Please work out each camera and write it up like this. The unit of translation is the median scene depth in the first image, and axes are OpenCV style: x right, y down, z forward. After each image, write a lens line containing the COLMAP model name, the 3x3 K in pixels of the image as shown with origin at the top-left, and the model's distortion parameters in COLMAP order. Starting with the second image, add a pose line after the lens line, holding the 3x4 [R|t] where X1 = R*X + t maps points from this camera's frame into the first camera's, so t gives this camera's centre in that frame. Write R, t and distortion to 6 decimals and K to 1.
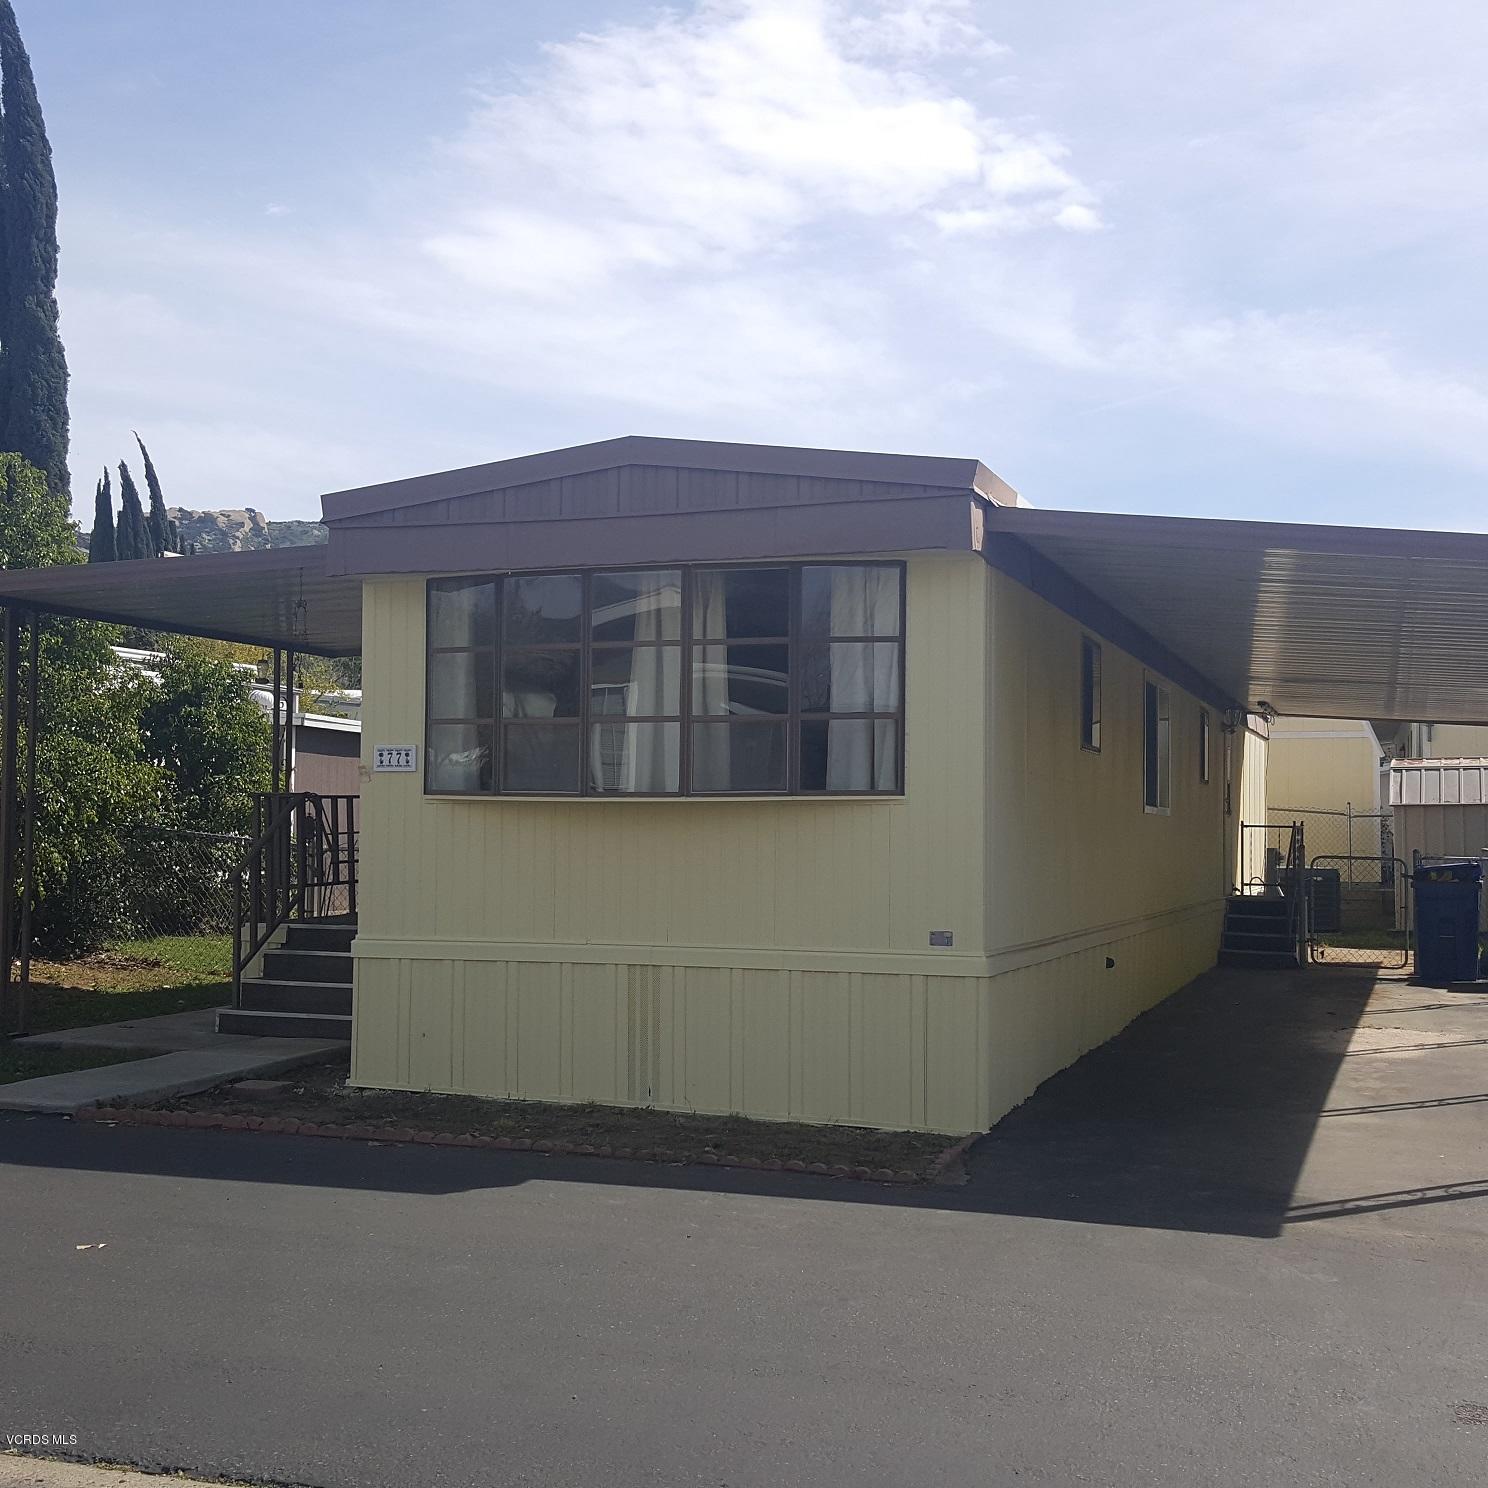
lens RADIAL K [[1926.9, 0, 744.0], [0, 1926.9, 744.0], [0, 0, 1]] dist [0.160950, -0.359622]
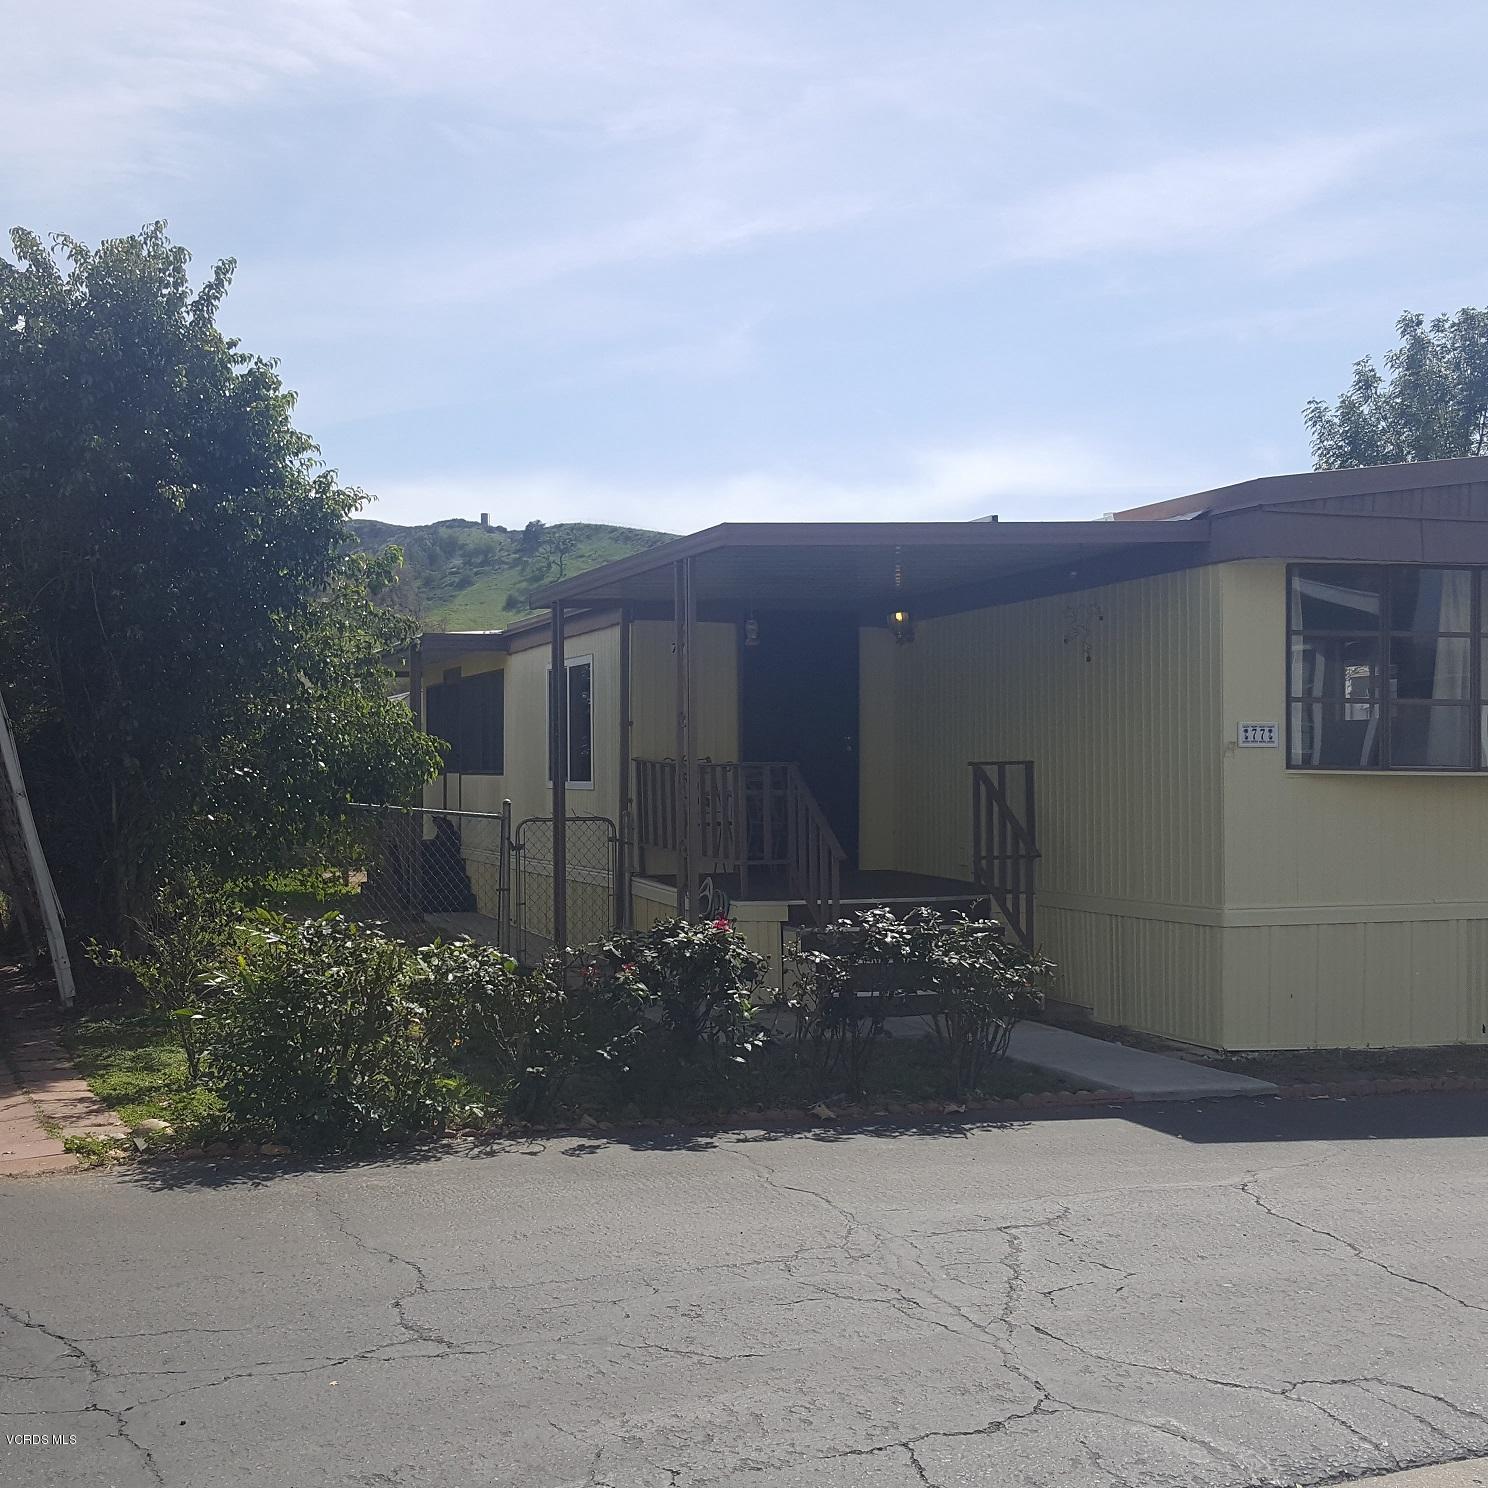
lens RADIAL K [[1926.9, 0, 744.0], [0, 1926.9, 744.0], [0, 0, 1]] dist [0.160950, -0.359622]
pose [[0.768458, 0.001918, 0.639897, -1.117523], [-0.013287, 0.999828, 0.012960, 0.002813], [-0.639762, -0.018461, 0.768352, 0.394225]]
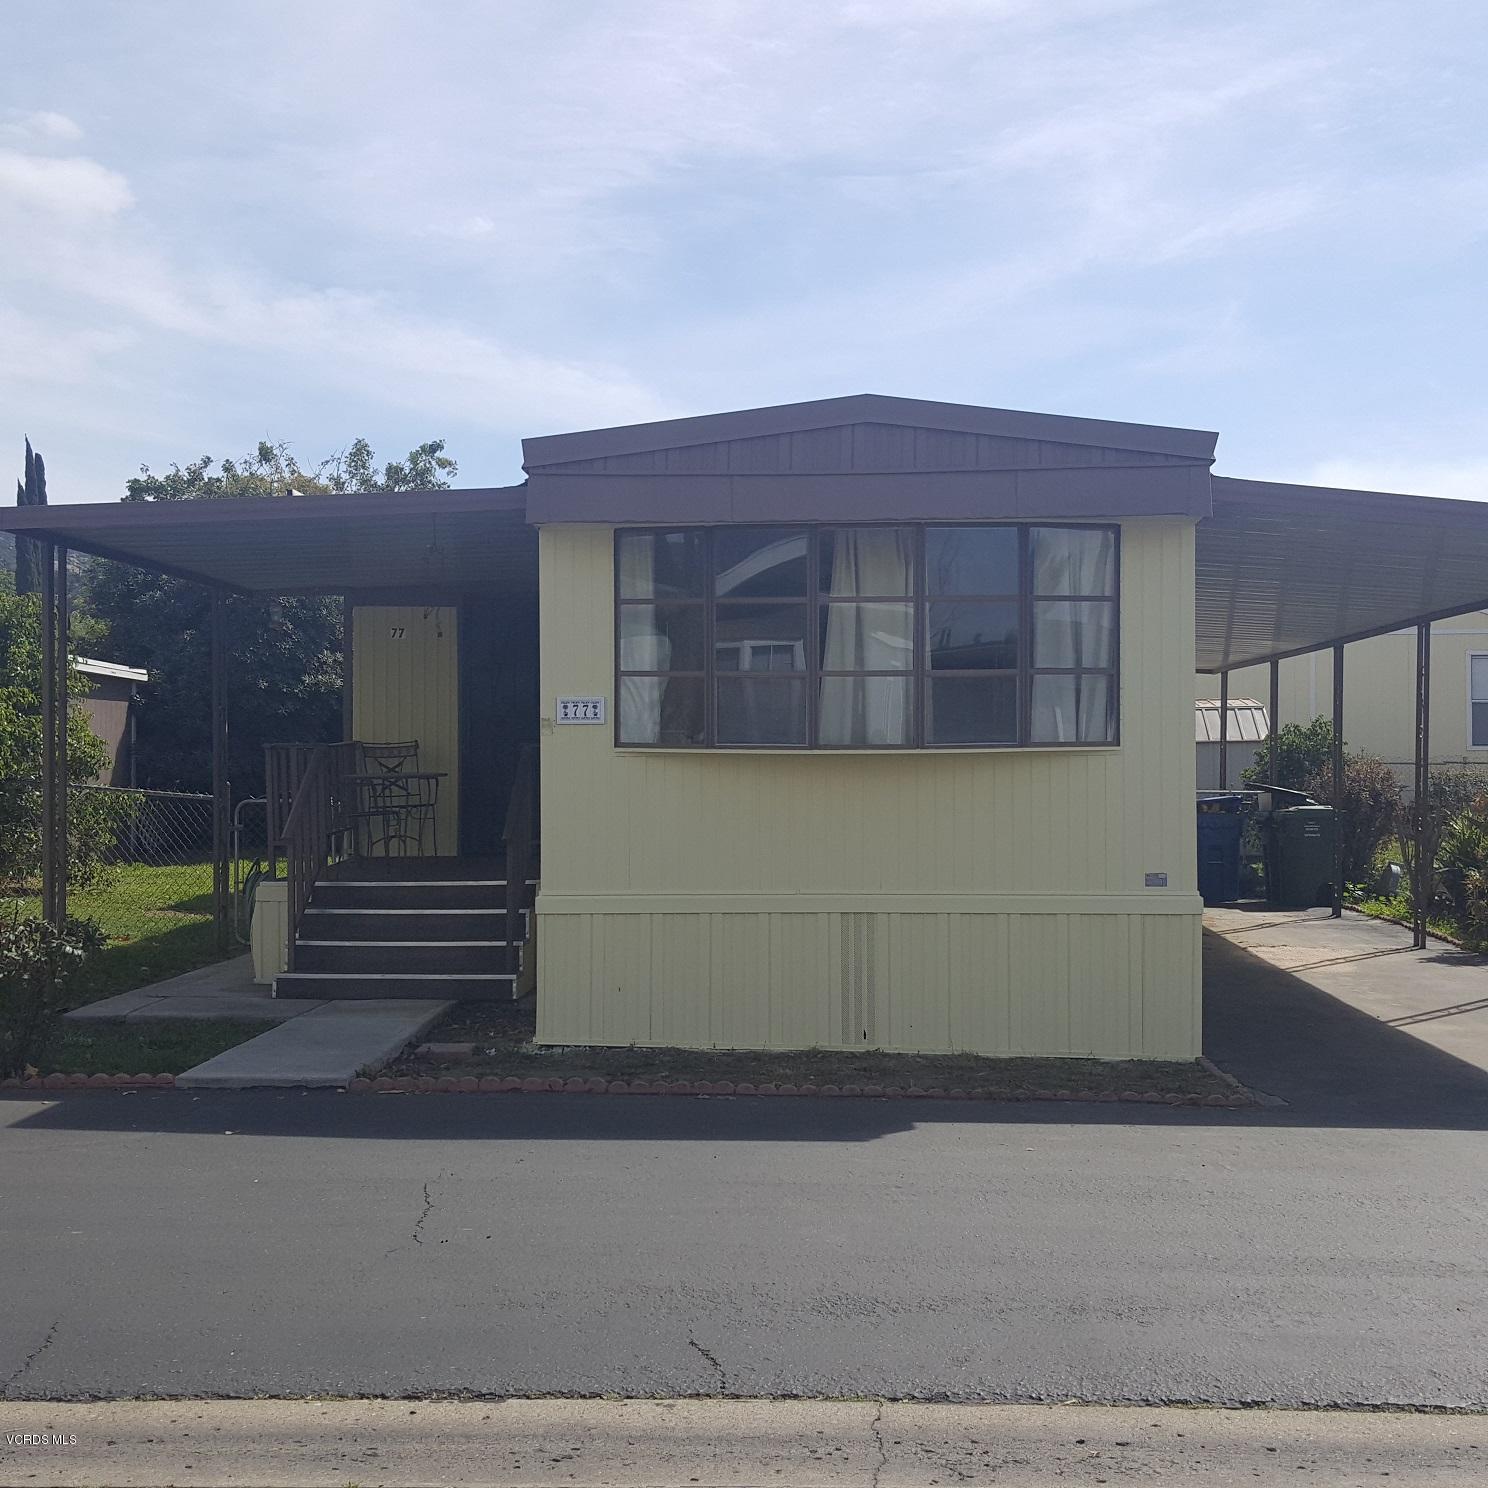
lens RADIAL K [[1926.9, 0, 744.0], [0, 1926.9, 744.0], [0, 0, 1]] dist [0.160950, -0.359622]
pose [[0.954114, -0.006274, 0.299378, -0.415738], [-0.003669, 0.999461, 0.032638, -0.008392], [-0.299421, -0.032239, 0.953576, 0.042938]]
